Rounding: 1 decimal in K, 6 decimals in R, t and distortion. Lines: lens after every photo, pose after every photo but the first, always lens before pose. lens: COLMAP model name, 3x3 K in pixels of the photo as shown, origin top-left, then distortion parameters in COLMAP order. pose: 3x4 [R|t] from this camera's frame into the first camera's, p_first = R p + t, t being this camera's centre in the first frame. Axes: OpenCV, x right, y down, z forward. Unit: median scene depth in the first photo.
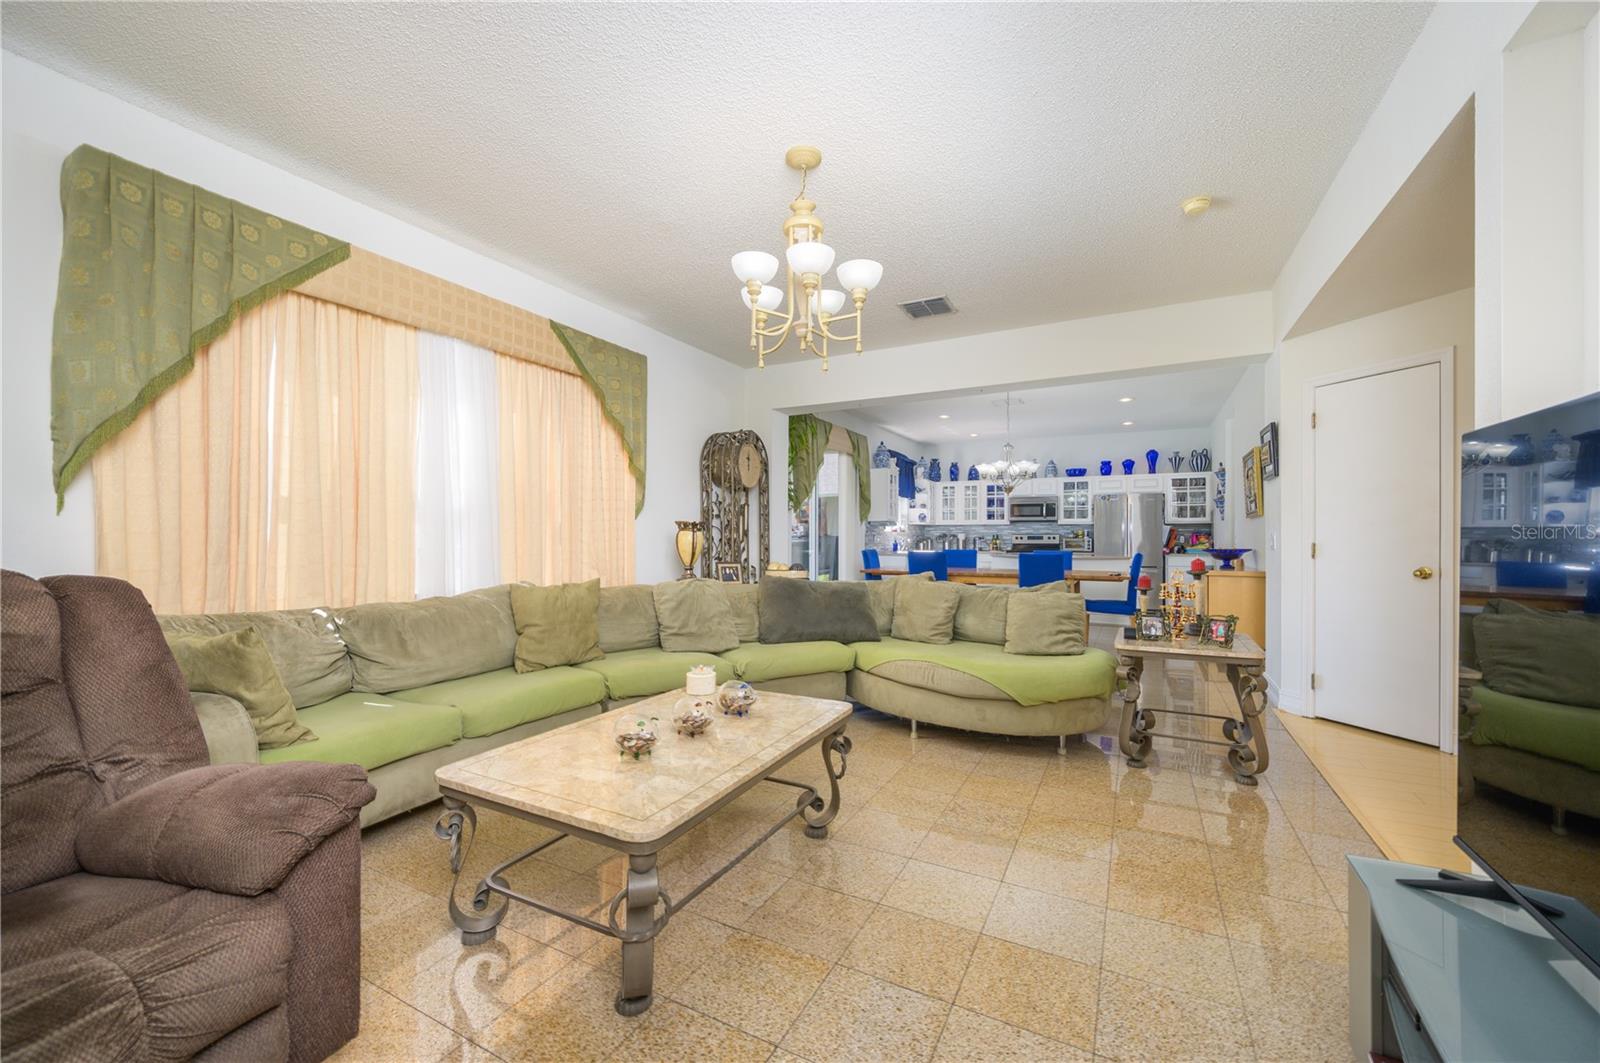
lens RADIAL K [[637.4, 0, 794.2], [0, 637.4, 534.4], [0, 0, 1]] dist [0.001377, 0.000035]
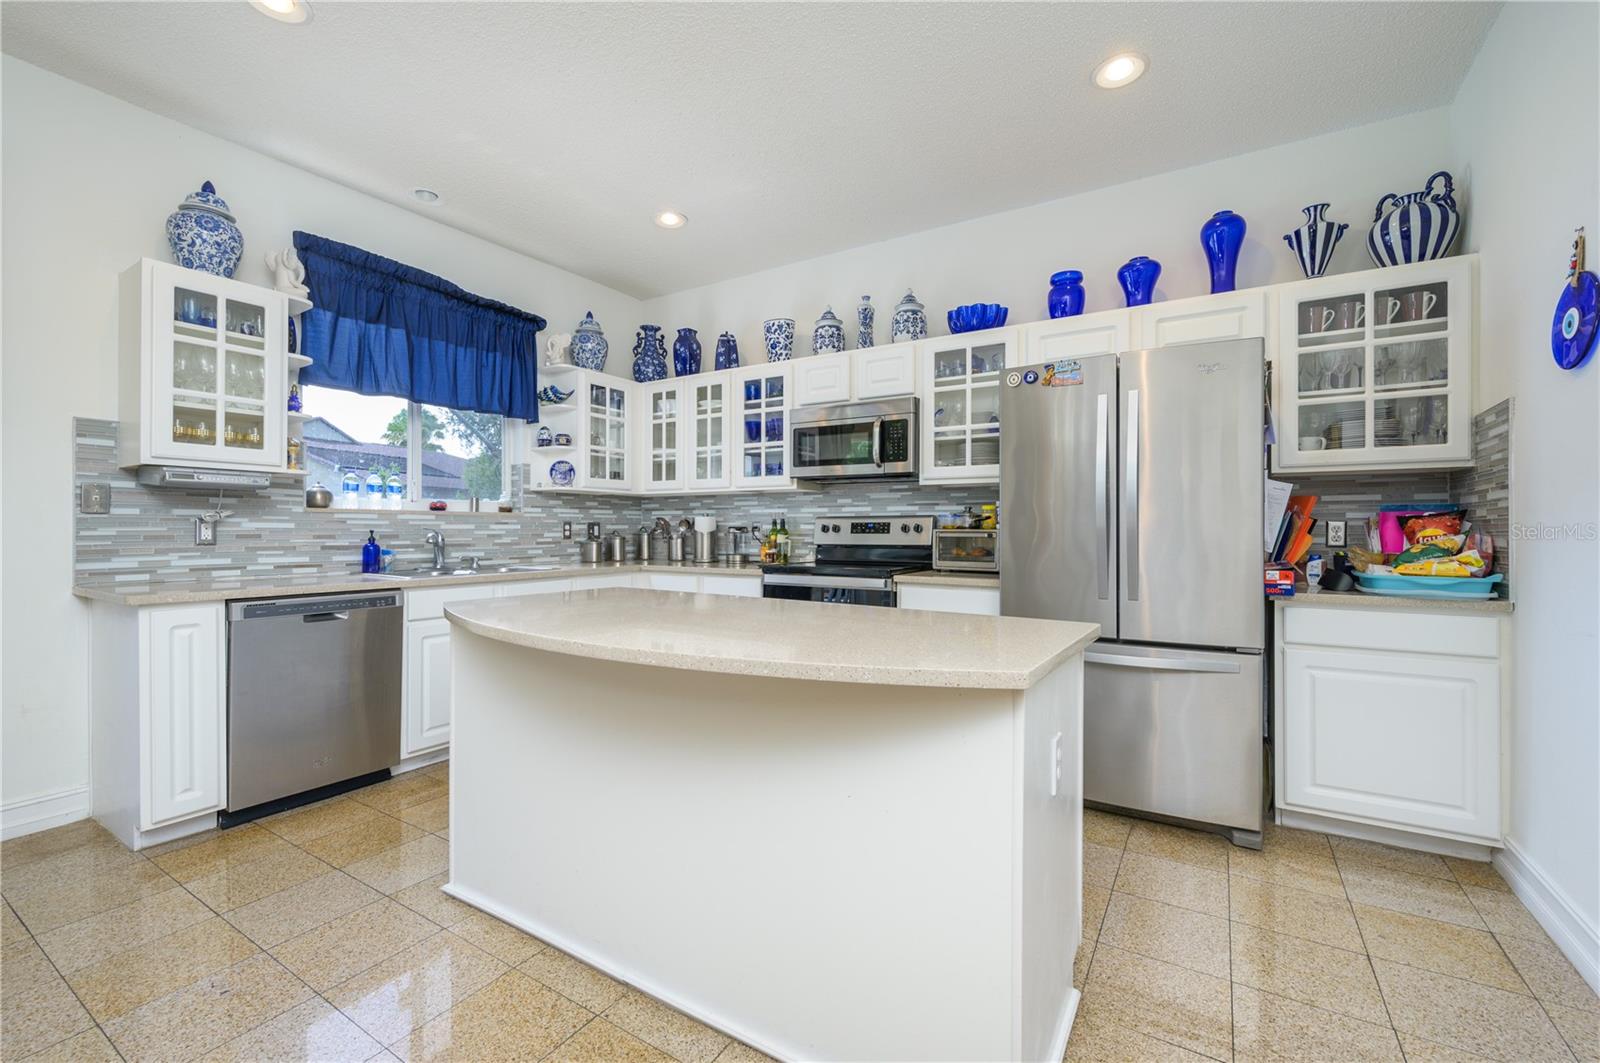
lens RADIAL K [[670.2, 0, 800.0], [0, 670.2, 531.5], [0, 0, 1]] dist [-0.002729, -0.000180]
pose [[0.997986, -0.001601, -0.063418, 0.376694], [0.002243, 0.999947, 0.010051, 0.003630], [0.063399, -0.010173, 0.997936, 0.662756]]
